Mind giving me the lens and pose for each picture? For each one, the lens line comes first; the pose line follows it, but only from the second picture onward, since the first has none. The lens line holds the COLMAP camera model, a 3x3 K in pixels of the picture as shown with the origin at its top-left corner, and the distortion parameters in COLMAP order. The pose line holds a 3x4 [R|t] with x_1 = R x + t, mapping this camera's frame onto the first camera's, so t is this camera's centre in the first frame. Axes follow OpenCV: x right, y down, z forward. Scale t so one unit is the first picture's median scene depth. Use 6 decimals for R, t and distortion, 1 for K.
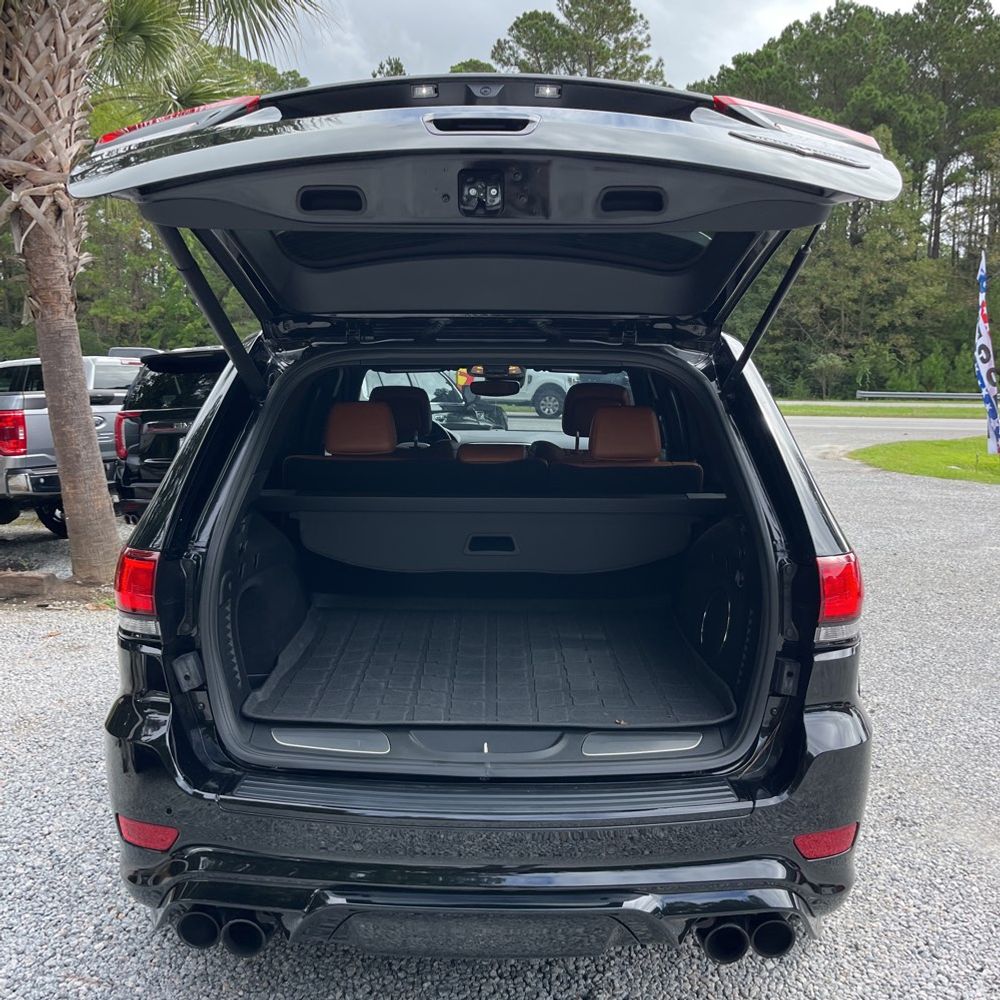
lens RADIAL K [[1012.7, 0, 493.9], [0, 1012.7, 502.9], [0, 0, 1]] dist [0.034979, -0.014801]
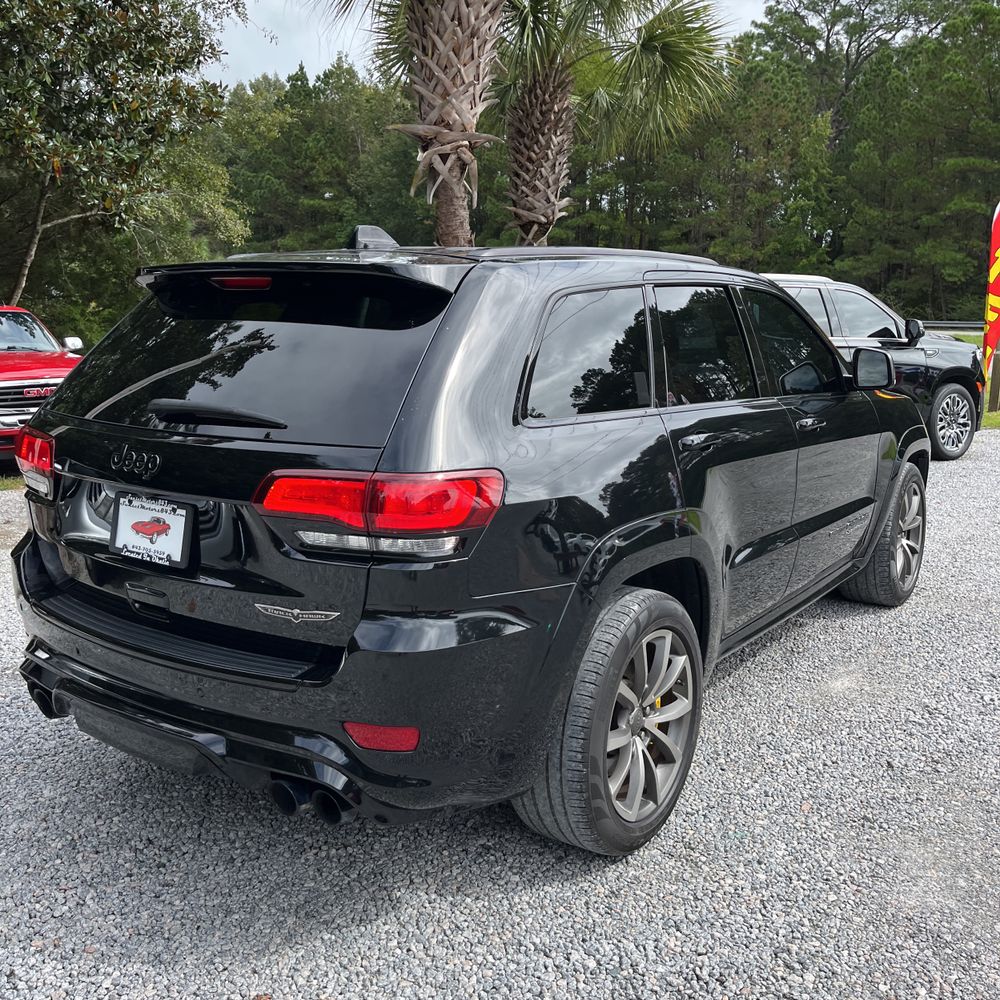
lens RADIAL K [[1007.0, 0, 504.0], [0, 1007.0, 502.4], [0, 0, 1]] dist [0.048343, -0.042637]
pose [[0.828486, 0.110128, -0.549074, 0.301725], [-0.076518, 0.993539, 0.083817, -0.004479], [0.554757, -0.027427, 0.831560, 0.057029]]
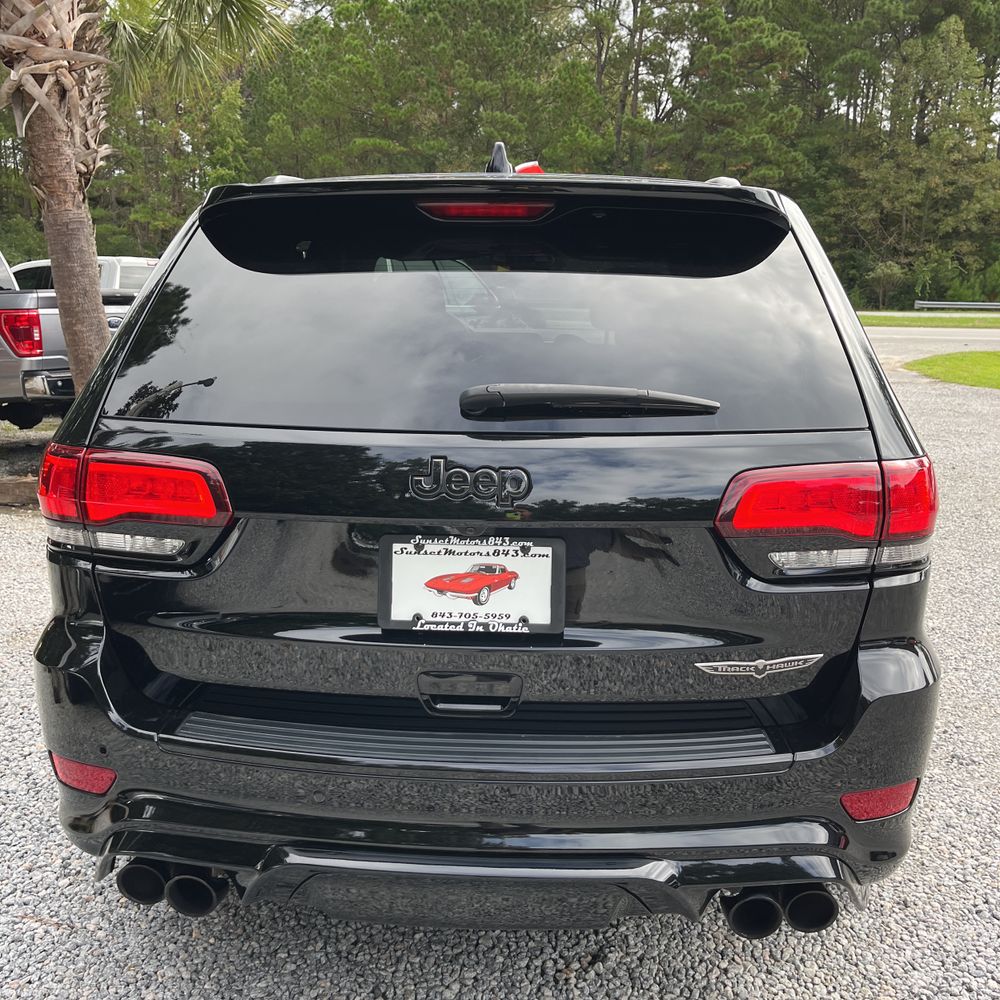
lens RADIAL K [[1013.3, 0, 499.5], [0, 1013.3, 500.2], [0, 0, 1]] dist [0.053424, -0.054204]
pose [[0.999232, 0.010463, -0.037770, 0.013112], [-0.007280, 0.996487, 0.083432, 0.005591], [0.038511, -0.083093, 0.995797, 0.052156]]
